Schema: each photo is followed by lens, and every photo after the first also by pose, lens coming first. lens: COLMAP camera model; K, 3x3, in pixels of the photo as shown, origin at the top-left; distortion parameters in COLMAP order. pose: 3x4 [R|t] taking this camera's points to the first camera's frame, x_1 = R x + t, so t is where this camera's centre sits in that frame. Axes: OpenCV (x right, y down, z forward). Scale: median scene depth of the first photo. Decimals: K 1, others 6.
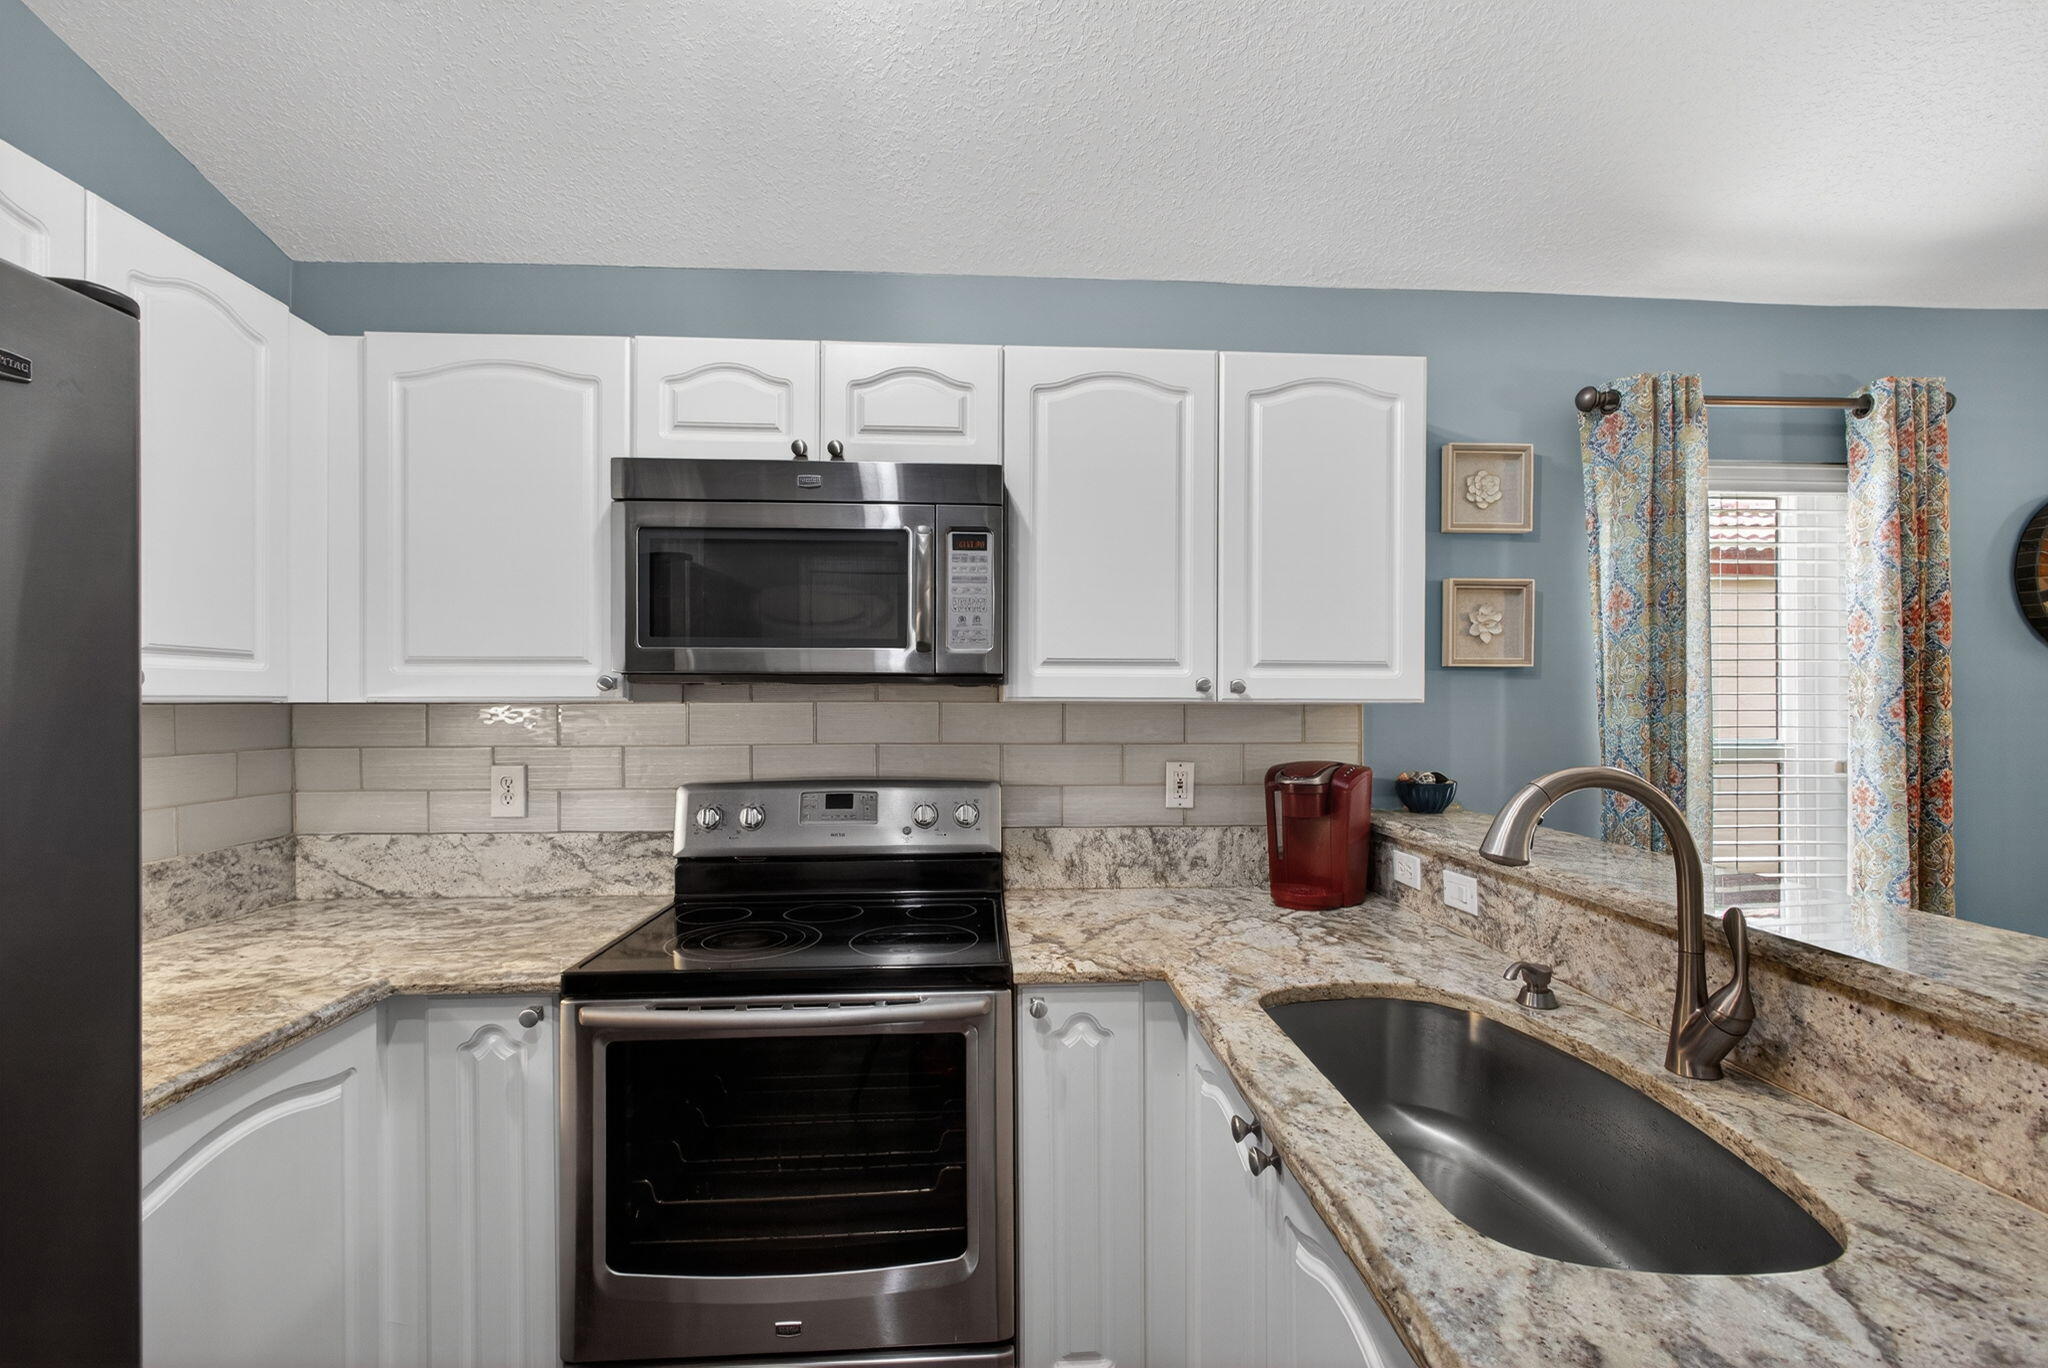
lens RADIAL K [[874.1, 0, 1021.0], [0, 874.1, 699.2], [0, 0, 1]] dist [-0.017234, 0.009834]
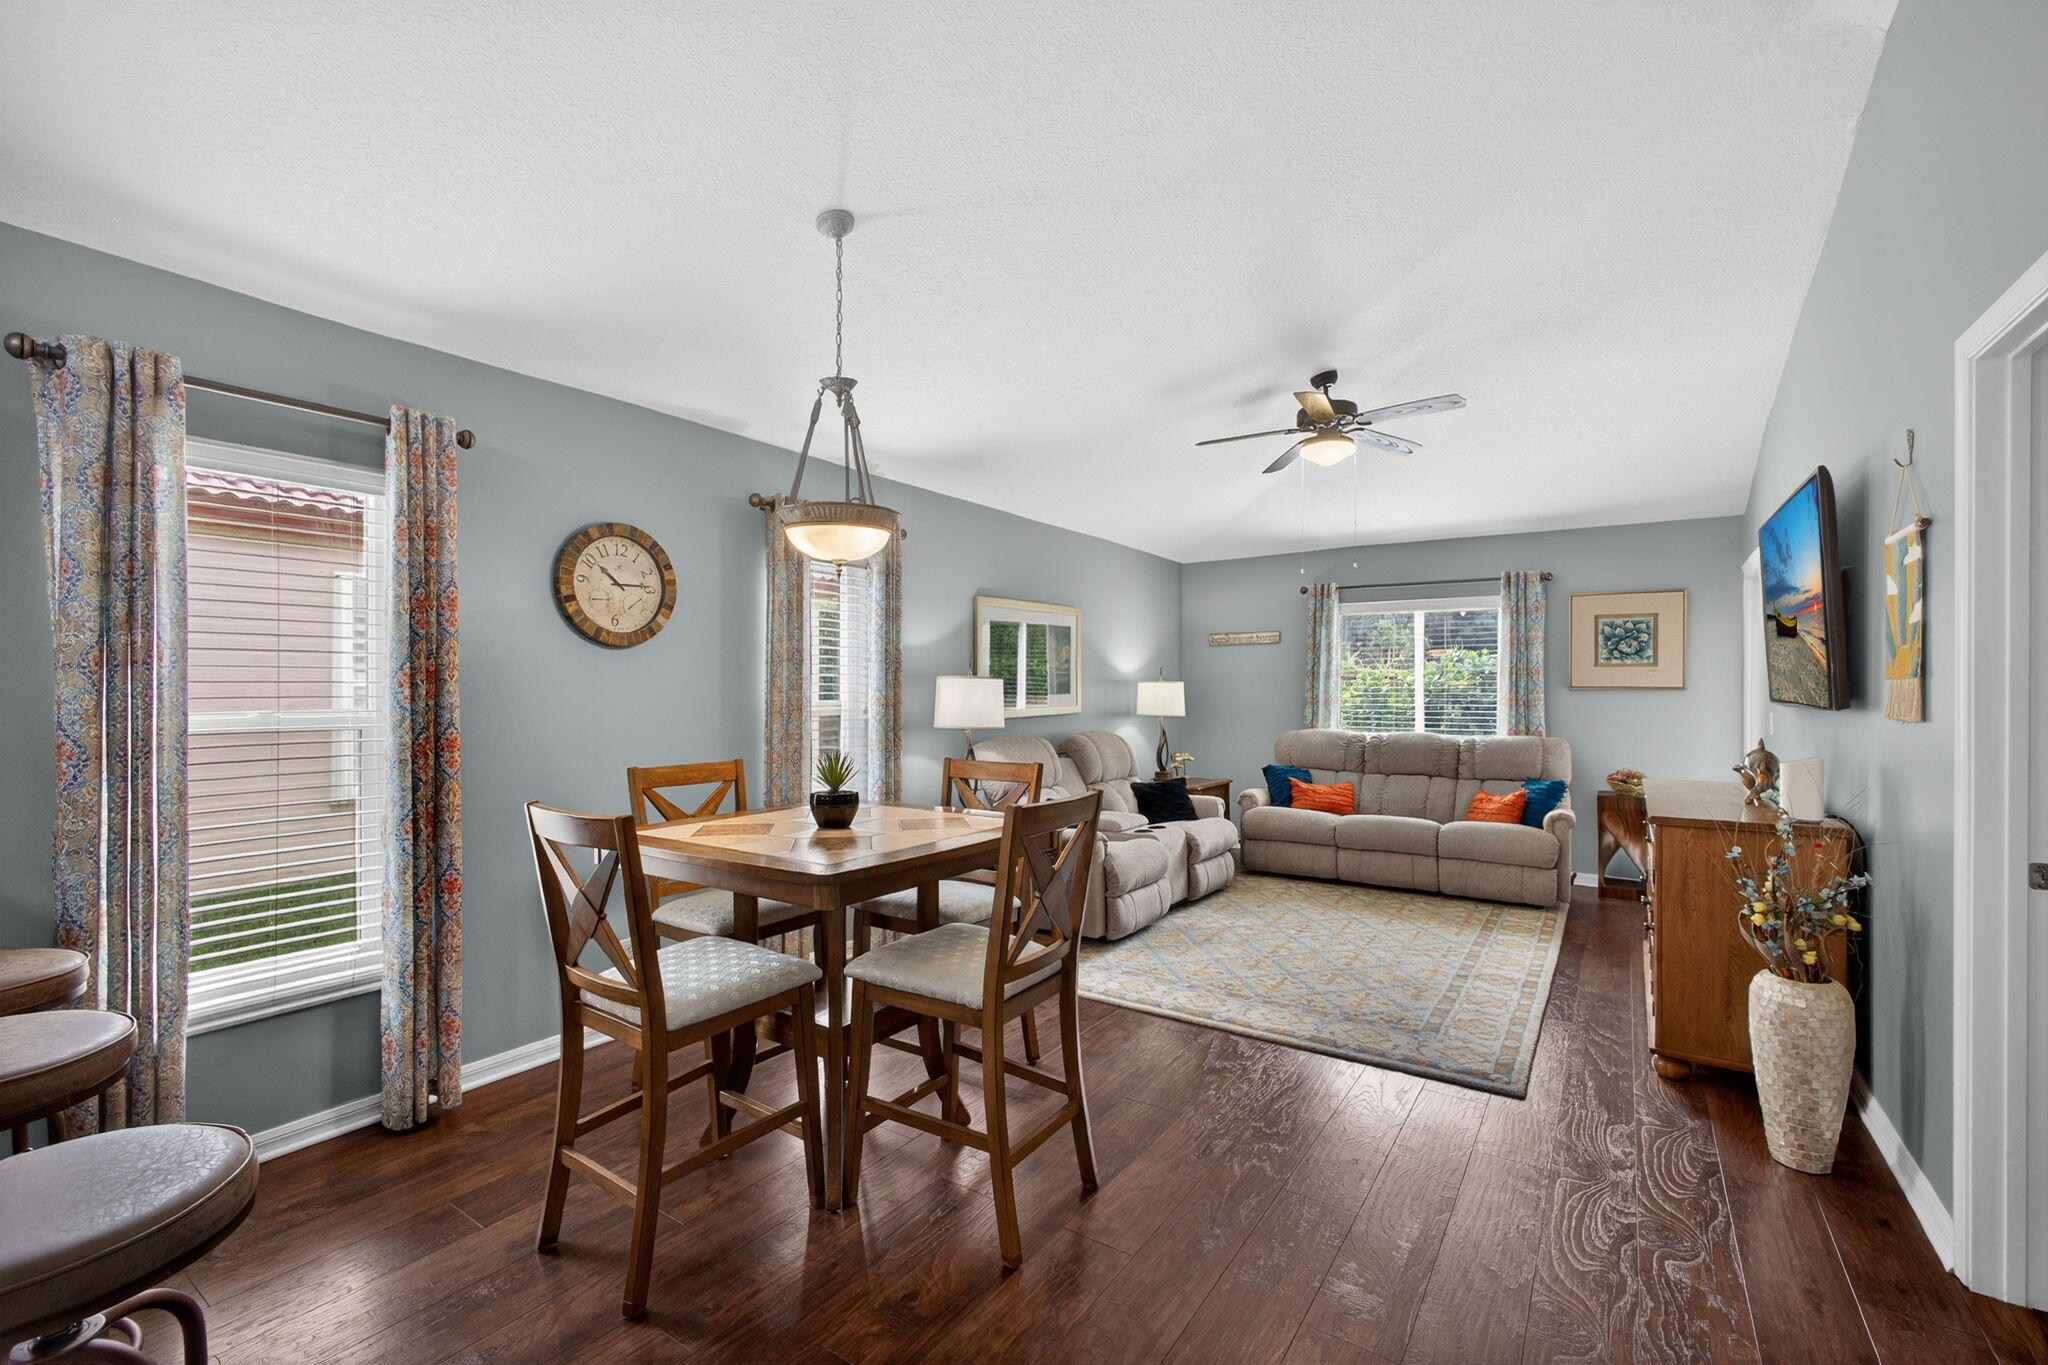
lens RADIAL K [[881.1, 0, 1037.1], [0, 881.1, 686.2], [0, 0, 1]] dist [-0.001254, 0.000194]
pose [[0.599772, 0.002658, 0.800167, 0.589009], [-0.003065, 0.999995, -0.001024, 0.018748], [-0.800165, -0.001838, 0.599777, -0.472190]]
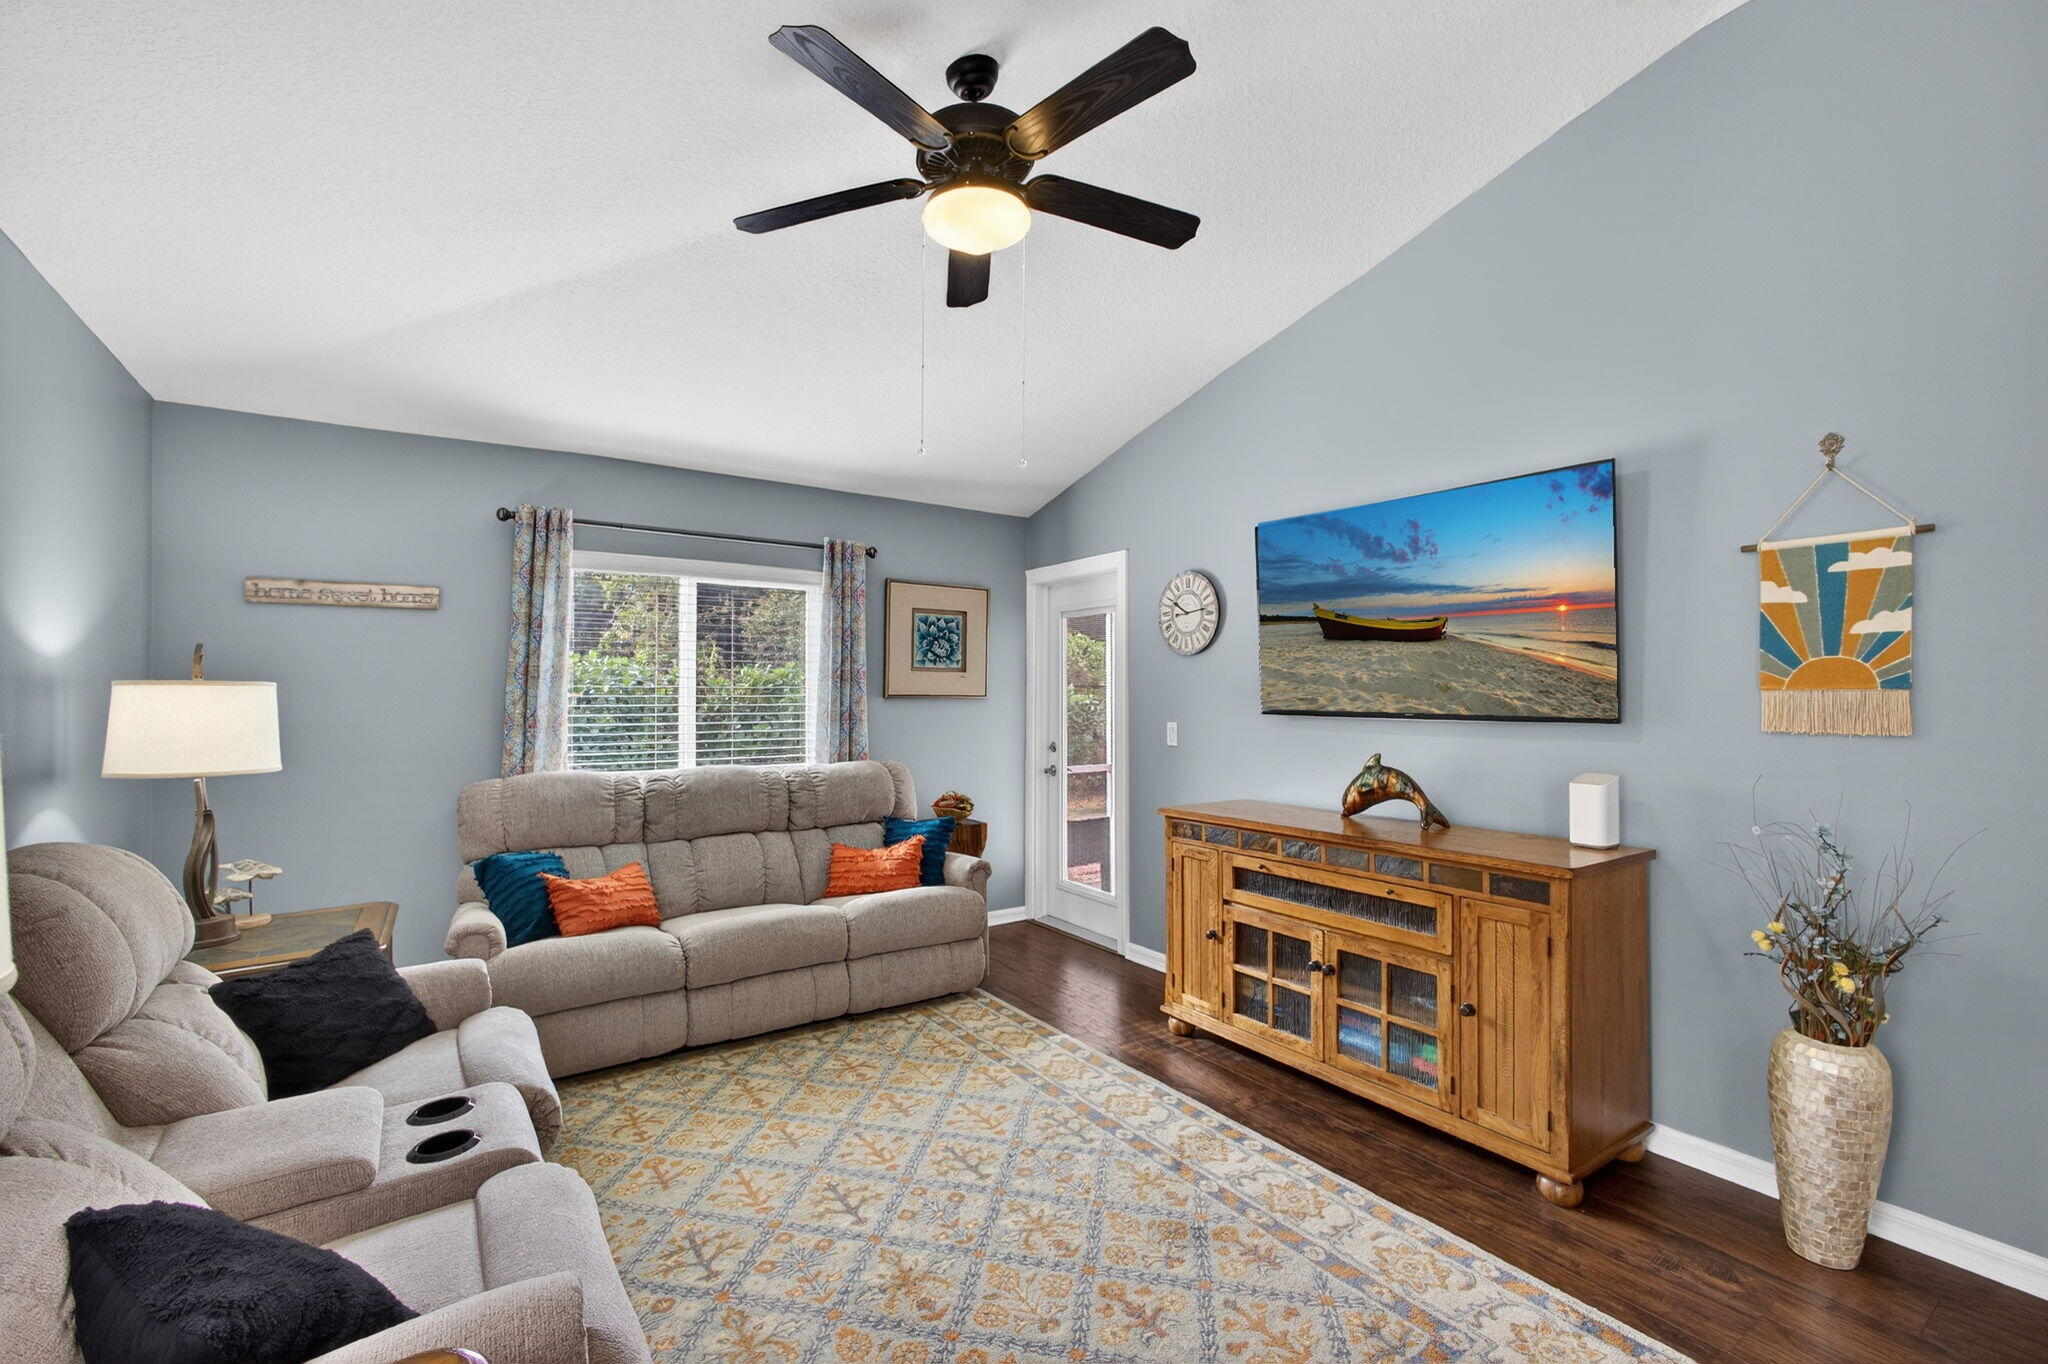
lens RADIAL K [[881.0, 0, 1045.4], [0, 881.0, 697.8], [0, 0, 1]] dist [-0.015435, 0.000014]
pose [[-0.527852, -0.001203, 0.849335, 1.828463], [-0.001789, 0.999998, 0.000305, 0.016481], [-0.849334, -0.001358, -0.527854, 0.759577]]
